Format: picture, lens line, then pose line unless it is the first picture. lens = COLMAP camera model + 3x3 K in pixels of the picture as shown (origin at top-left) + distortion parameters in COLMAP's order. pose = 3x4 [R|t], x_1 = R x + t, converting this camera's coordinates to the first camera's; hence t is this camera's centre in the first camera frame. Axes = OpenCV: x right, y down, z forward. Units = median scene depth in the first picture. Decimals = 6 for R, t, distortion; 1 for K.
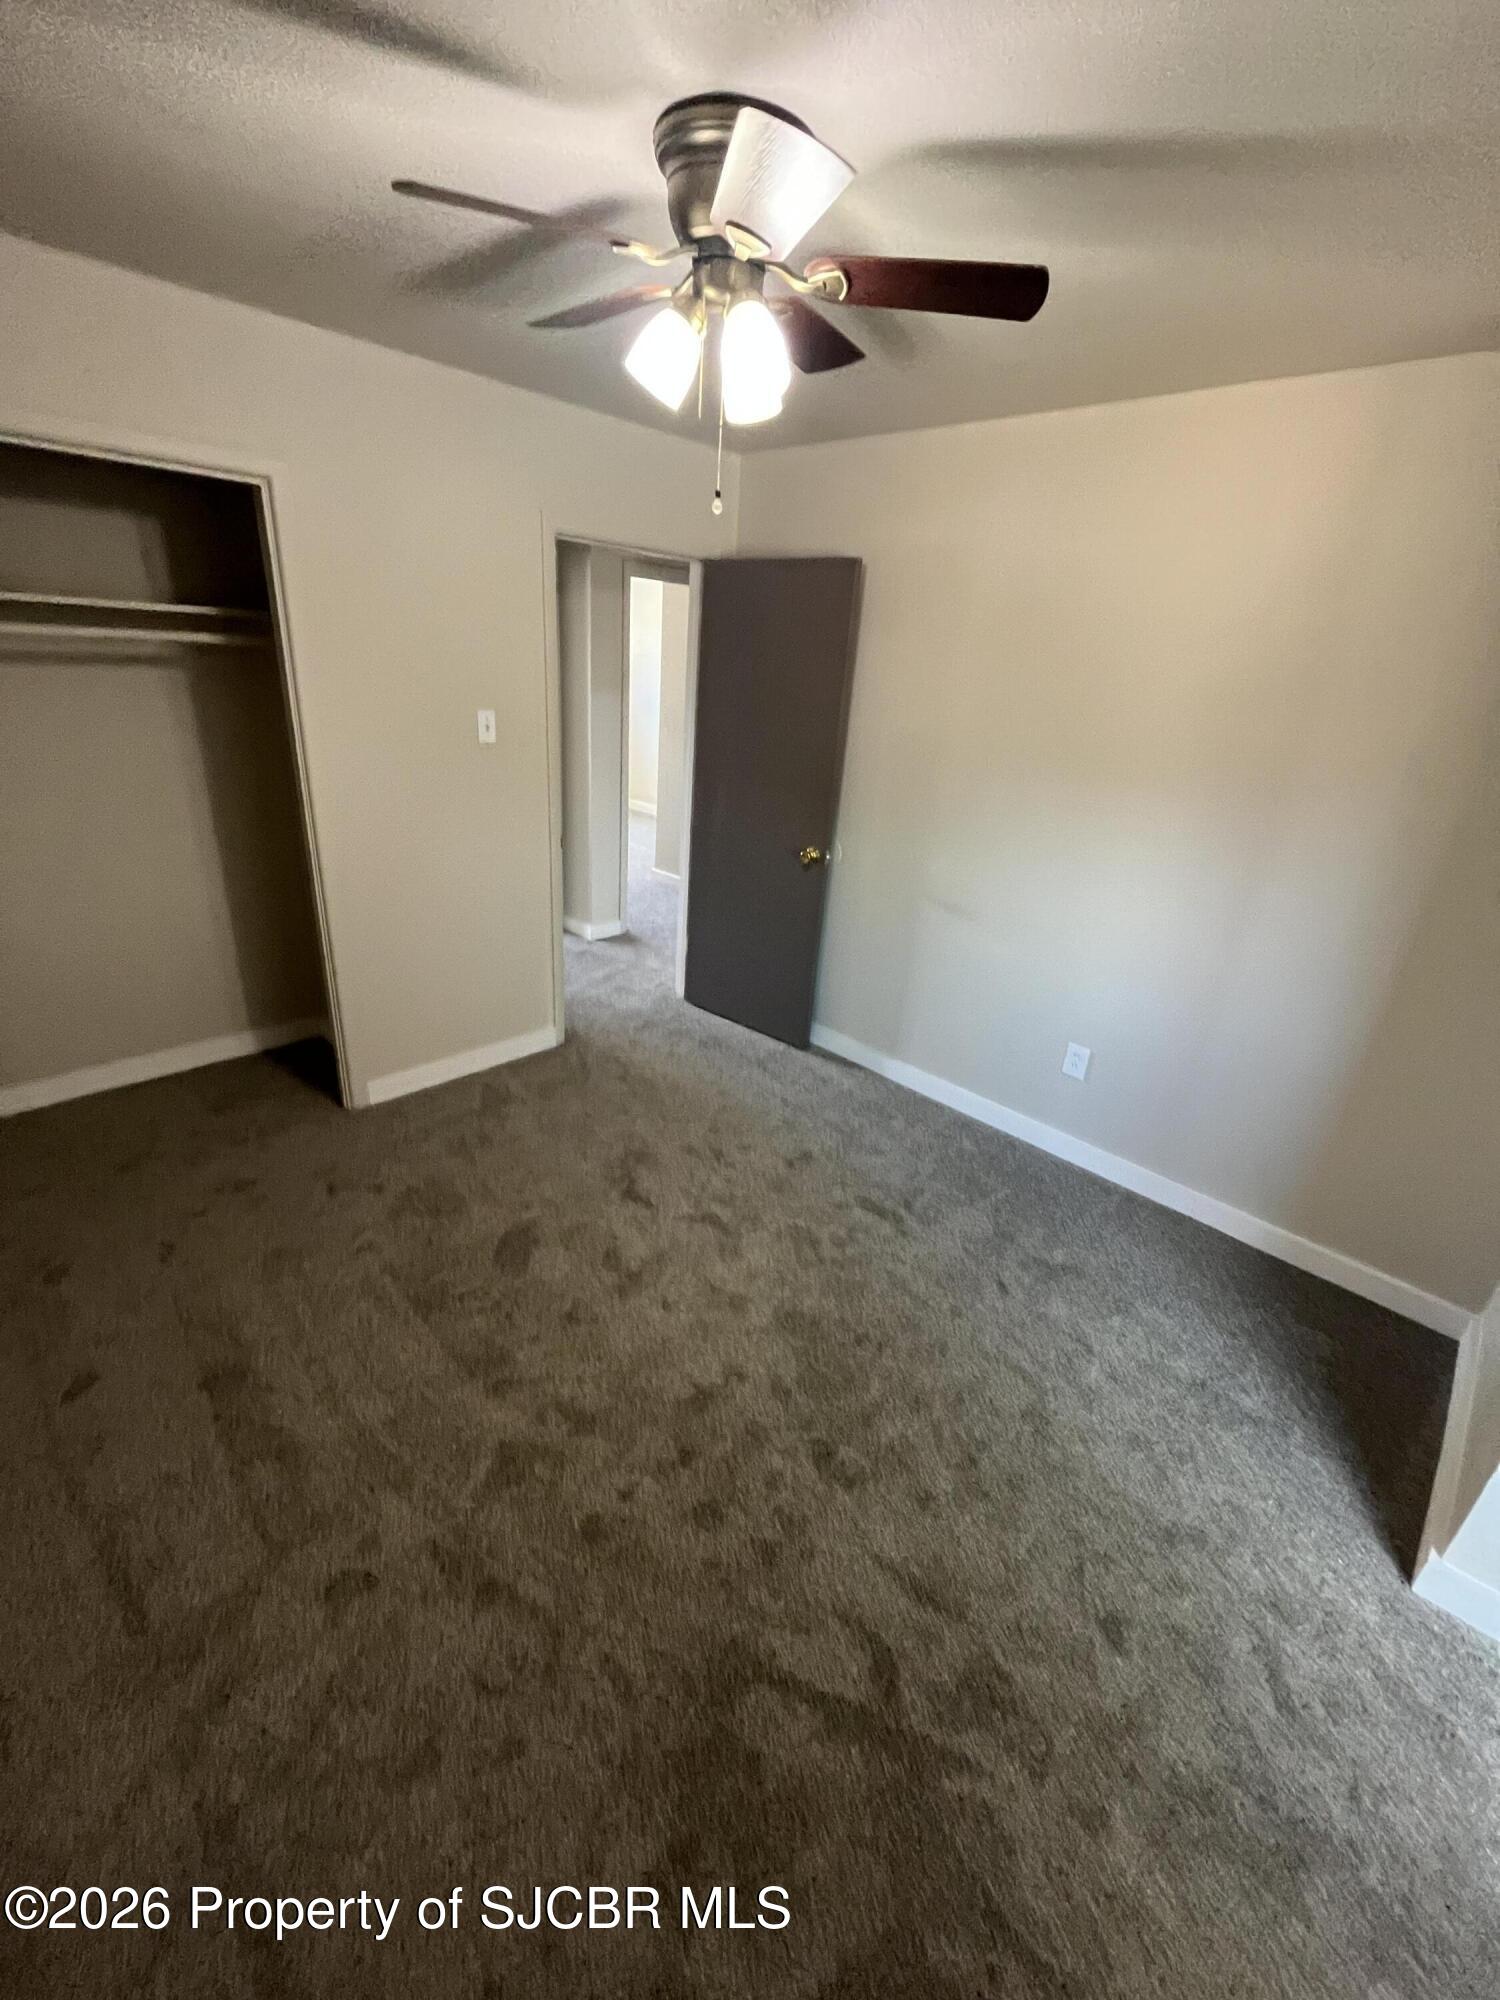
lens RADIAL K [[813.8, 0, 750.0], [0, 813.8, 1000.0], [0, 0, 1]] dist [0.007978, -0.000037]
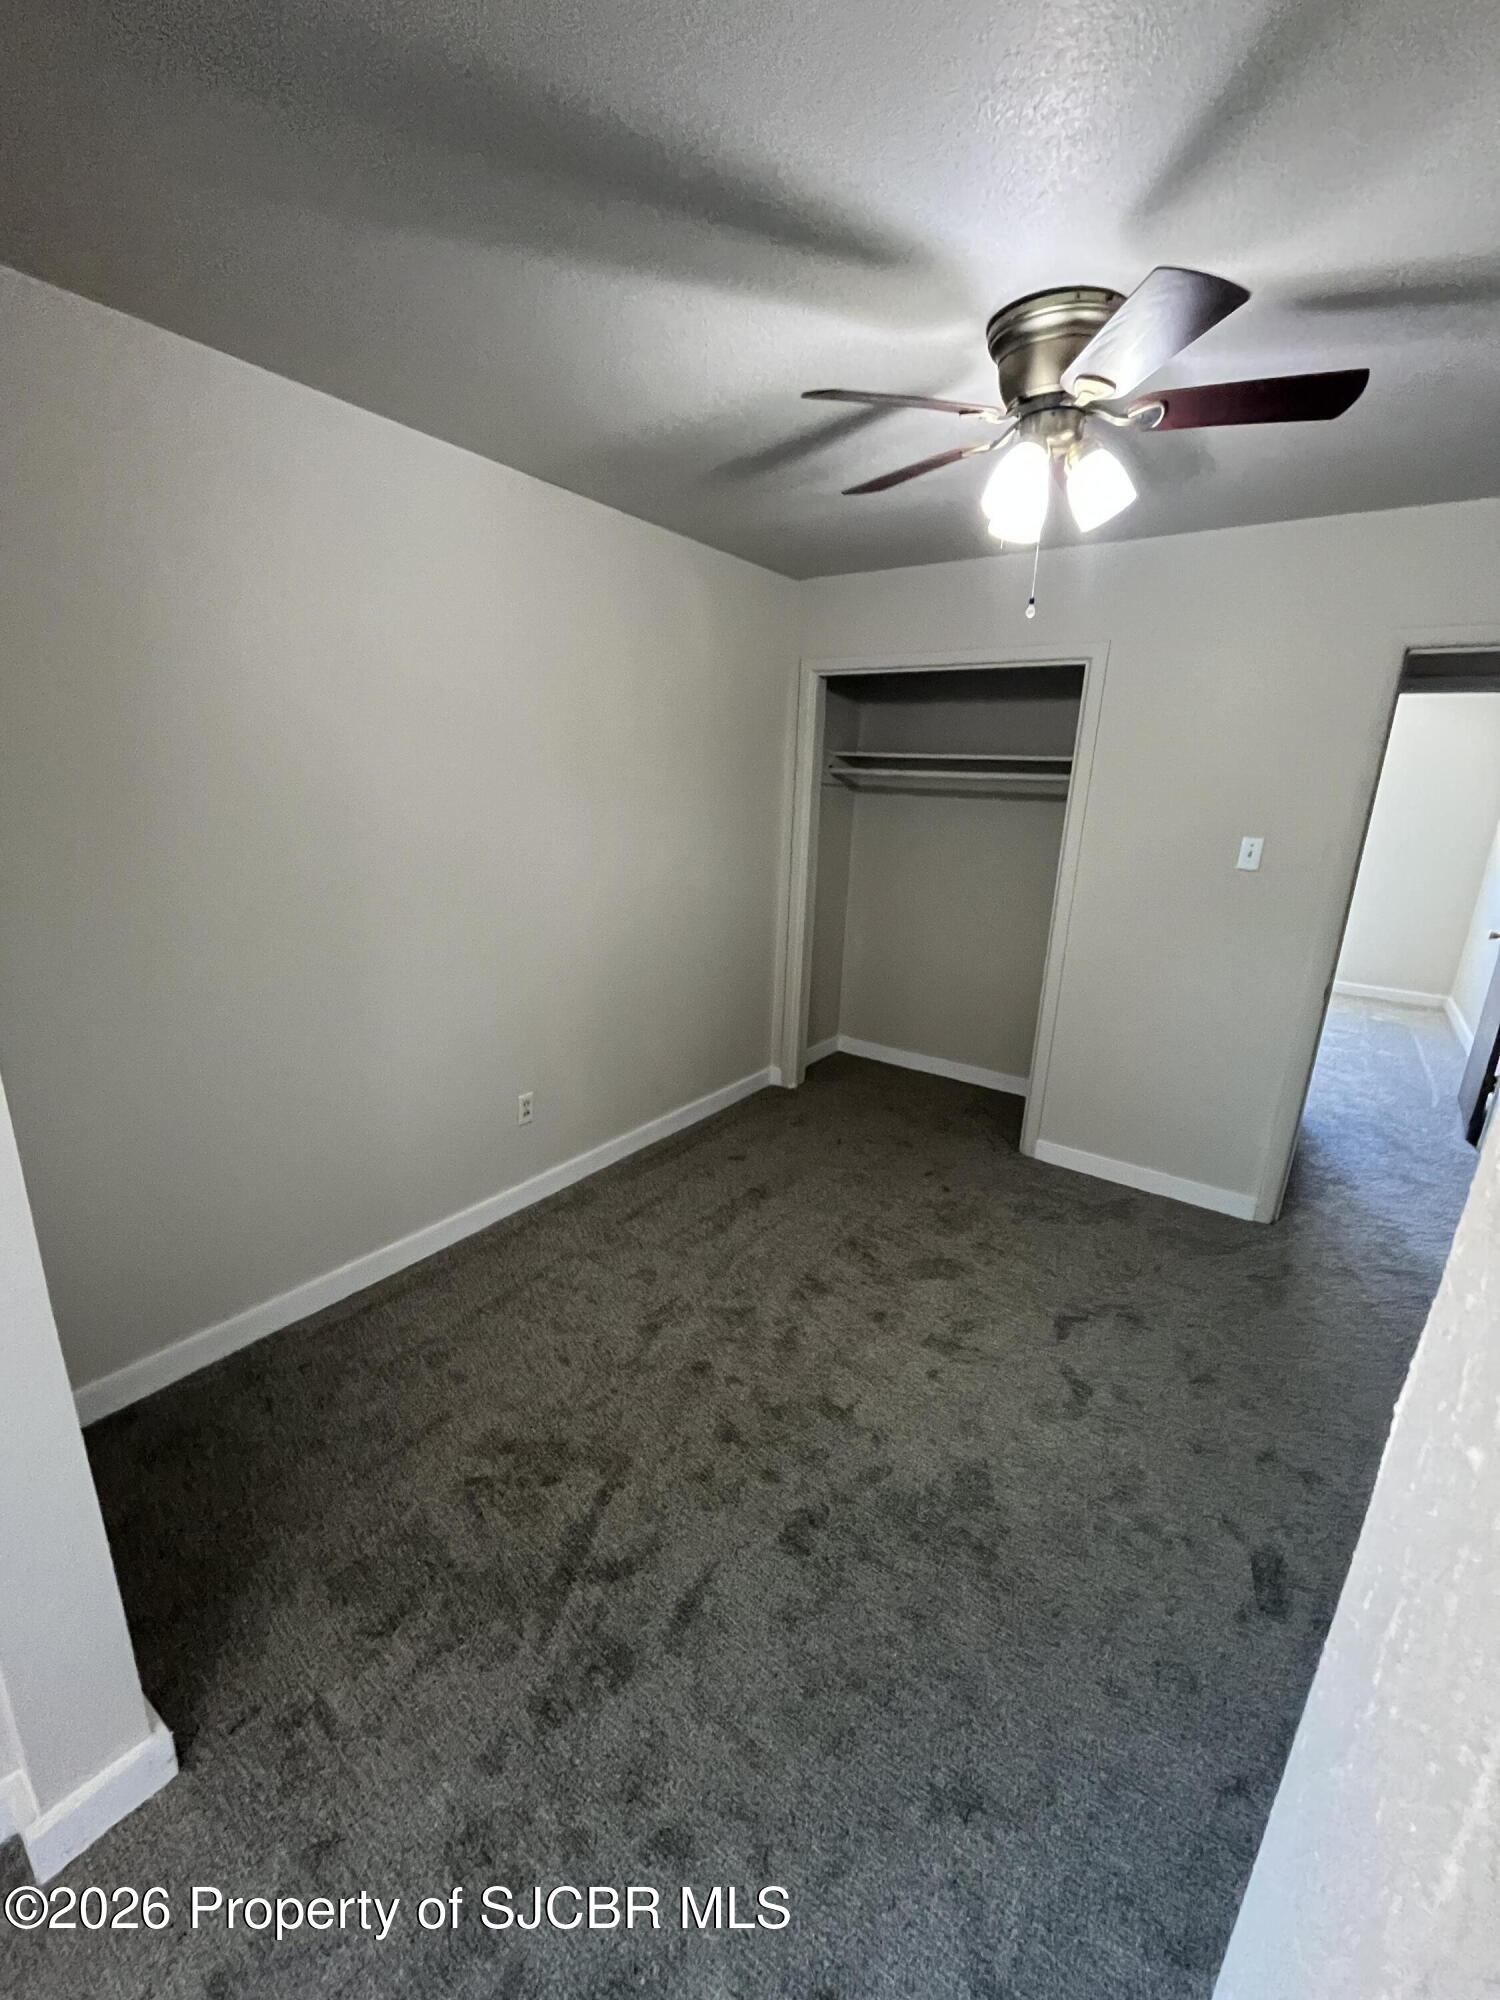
lens RADIAL K [[813.8, 0, 750.0], [0, 813.8, 1000.0], [0, 0, 1]] dist [0.007978, -0.000037]
pose [[0.166907, 0.208181, -0.963744, 0.848316], [-0.411737, 0.902865, 0.123724, -0.079687], [0.895888, 0.376158, 0.236410, 0.459730]]
